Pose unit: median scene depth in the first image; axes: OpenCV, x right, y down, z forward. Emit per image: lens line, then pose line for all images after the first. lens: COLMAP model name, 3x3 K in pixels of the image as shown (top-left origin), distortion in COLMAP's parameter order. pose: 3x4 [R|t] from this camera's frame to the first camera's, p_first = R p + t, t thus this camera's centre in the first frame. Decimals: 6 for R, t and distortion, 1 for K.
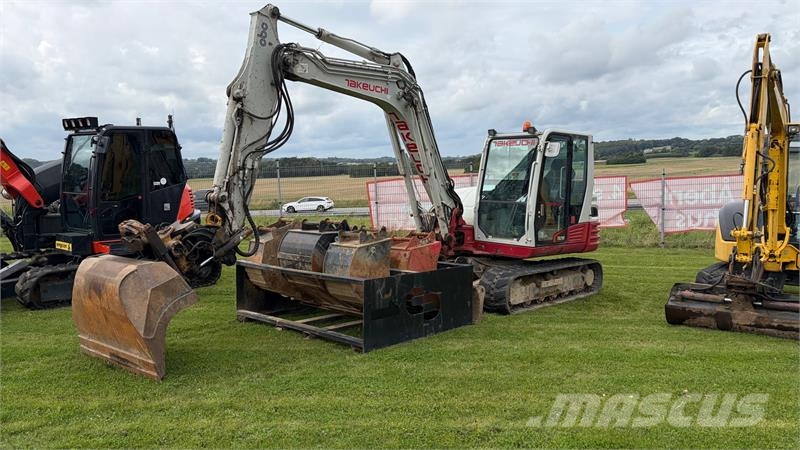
lens RADIAL K [[625.6, 0, 400.0], [0, 625.6, 225.0], [0, 0, 1]] dist [0.064850, -0.061855]
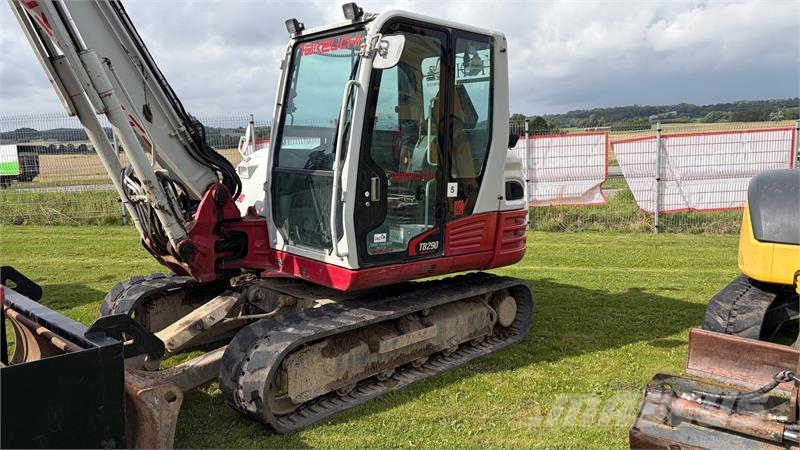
lens RADIAL K [[625.6, 0, 400.0], [0, 625.6, 225.0], [0, 0, 1]] dist [0.064850, -0.061855]
pose [[0.999990, 0.000363, -0.004547, 0.242137], [-0.000124, 0.998620, 0.052516, -0.021486], [0.004560, -0.052515, 0.998610, 0.532789]]
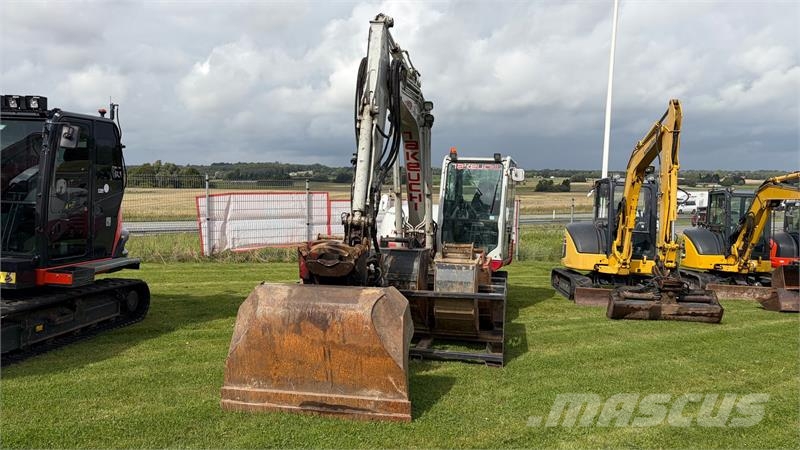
lens RADIAL K [[625.6, 0, 400.0], [0, 625.6, 225.0], [0, 0, 1]] dist [0.064850, -0.061855]
pose [[0.827775, 0.007251, 0.561013, -0.551529], [0.009770, 0.999579, -0.027336, 0.000166], [-0.560975, 0.028109, 0.827355, 0.174587]]
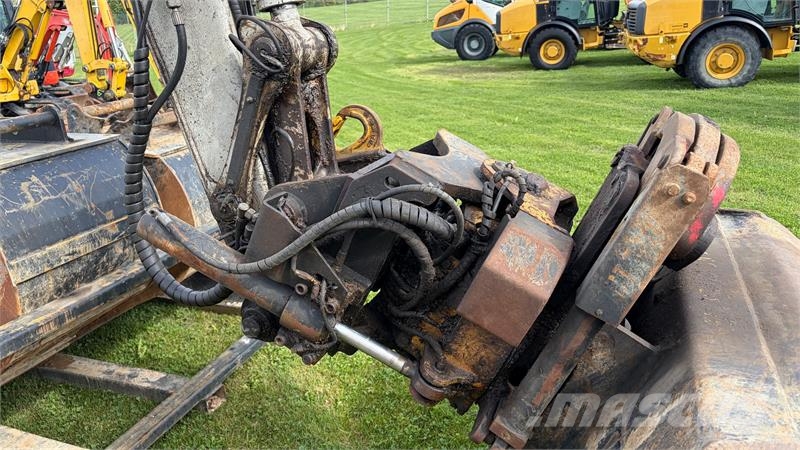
lens RADIAL K [[625.6, 0, 400.0], [0, 625.6, 225.0], [0, 0, 1]] dist [0.064850, -0.061855]
pose [[-0.381222, -0.282189, 0.880363, -0.394023], [0.079292, 0.938786, 0.335251, -0.041939], [-0.921077, 0.197610, -0.335510, 0.780207]]
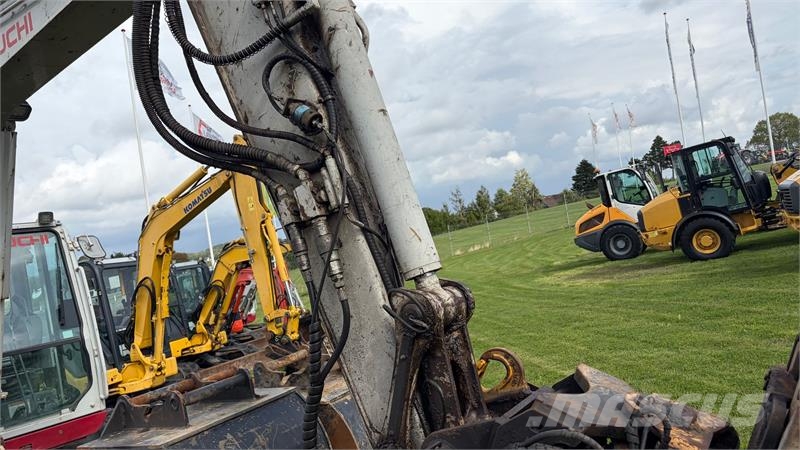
lens RADIAL K [[625.6, 0, 400.0], [0, 625.6, 225.0], [0, 0, 1]] dist [0.064850, -0.061855]
pose [[-0.162236, 0.064552, 0.984638, -0.410672], [0.226162, 0.973727, -0.026572, -0.052563], [-0.960484, 0.218377, -0.172573, 0.779624]]
